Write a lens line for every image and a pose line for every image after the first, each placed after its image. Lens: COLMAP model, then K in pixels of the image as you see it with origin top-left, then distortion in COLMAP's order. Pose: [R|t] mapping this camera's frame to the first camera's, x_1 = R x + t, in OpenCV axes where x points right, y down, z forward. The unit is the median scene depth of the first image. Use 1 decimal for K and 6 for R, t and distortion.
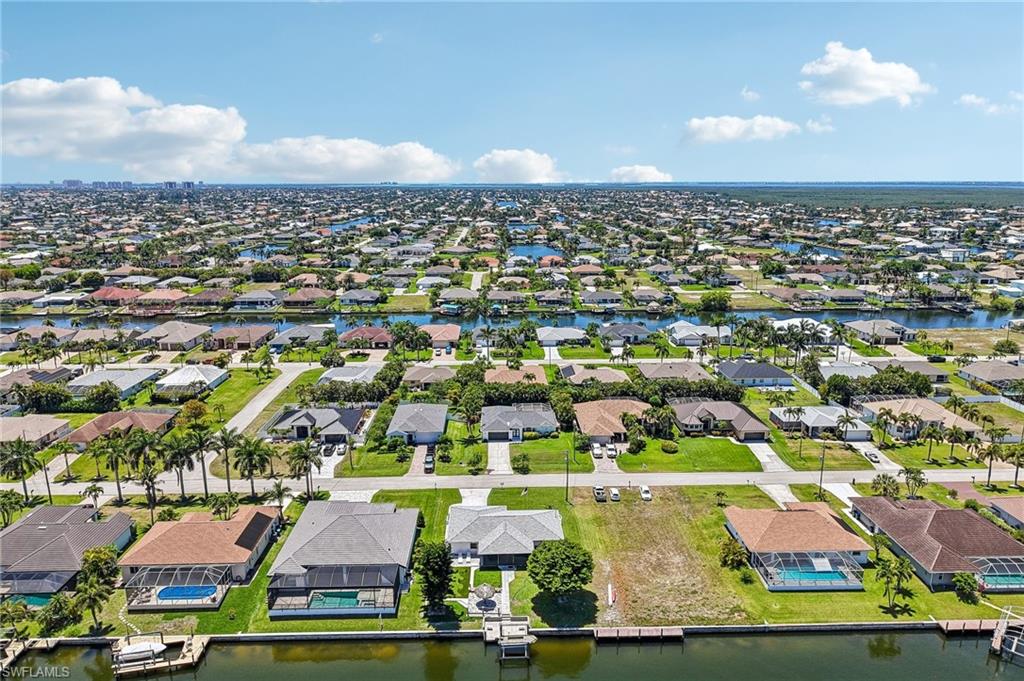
lens RADIAL K [[681.4, 0, 511.7], [0, 681.4, 344.8], [0, 0, 1]] dist [0.053523, -0.062426]
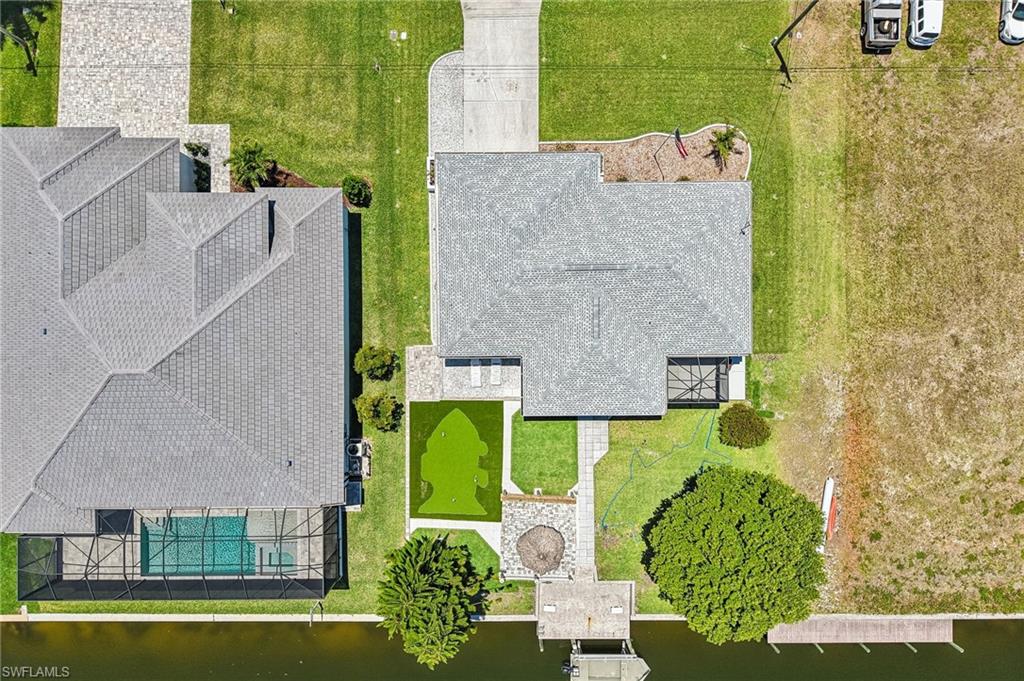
lens RADIAL K [[681.4, 0, 511.7], [0, 681.4, 344.8], [0, 0, 1]] dist [0.053523, -0.062426]
pose [[0.999654, 0.024397, 0.009781, -0.041740], [-0.015155, 0.230933, 0.972852, -0.056067], [0.021476, -0.972664, 0.231222, 0.662061]]
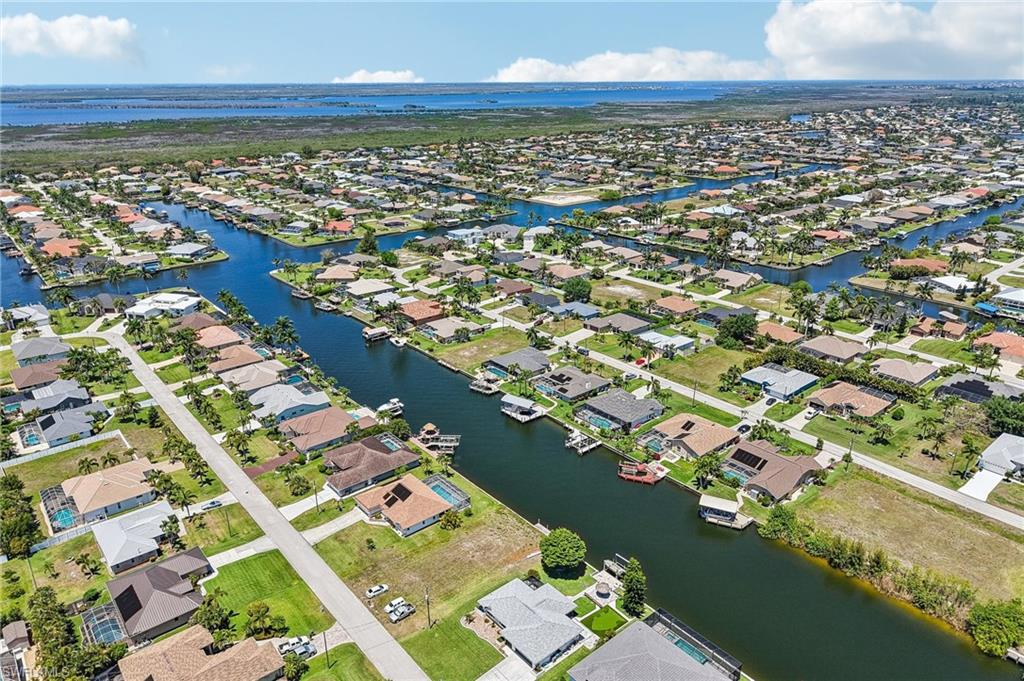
lens RADIAL K [[681.4, 0, 511.7], [0, 681.4, 344.8], [0, 0, 1]] dist [0.053523, -0.062426]
pose [[-0.620140, -0.279204, 0.733125, -0.527903], [0.191141, 0.852583, 0.486382, -0.508758], [-0.760849, 0.441755, -0.475353, 1.026937]]
